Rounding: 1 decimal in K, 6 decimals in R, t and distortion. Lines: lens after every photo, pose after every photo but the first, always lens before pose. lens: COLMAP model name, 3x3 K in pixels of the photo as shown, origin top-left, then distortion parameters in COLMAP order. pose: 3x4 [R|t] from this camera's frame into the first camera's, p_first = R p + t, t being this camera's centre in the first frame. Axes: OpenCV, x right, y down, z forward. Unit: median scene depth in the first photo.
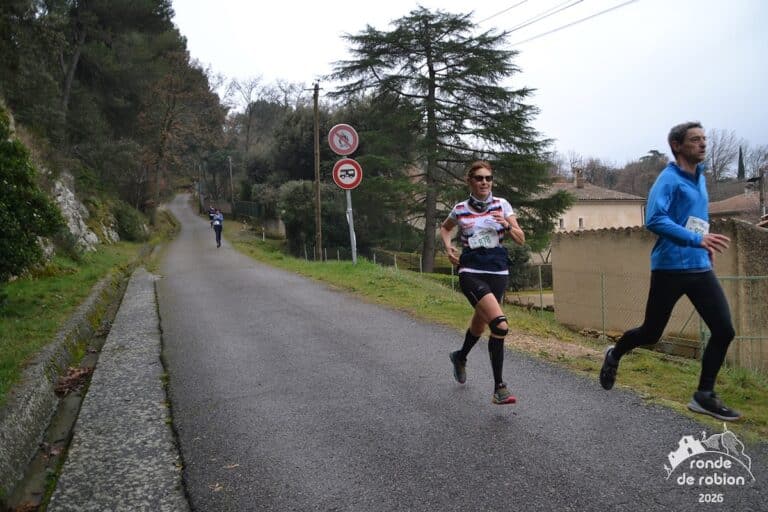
lens RADIAL K [[666.8, 0, 386.0], [0, 666.8, 262.7], [0, 0, 1]] dist [-0.130041, 0.156471]
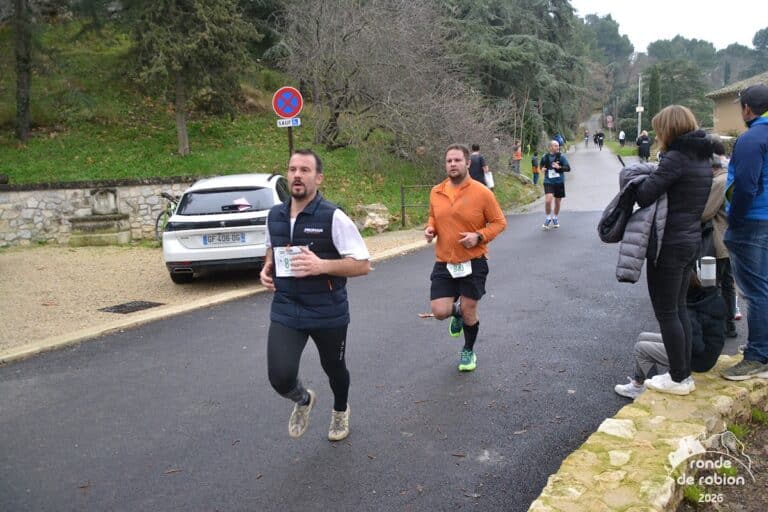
lens RADIAL K [[666.8, 0, 385.5], [0, 666.8, 255.4], [0, 0, 1]] dist [-0.130041, 0.156471]
pose [[0.812943, 0.084832, -0.576131, 0.798370], [-0.011848, 0.991537, 0.129280, 0.123680], [0.582223, -0.098271, 0.807068, -2.207118]]
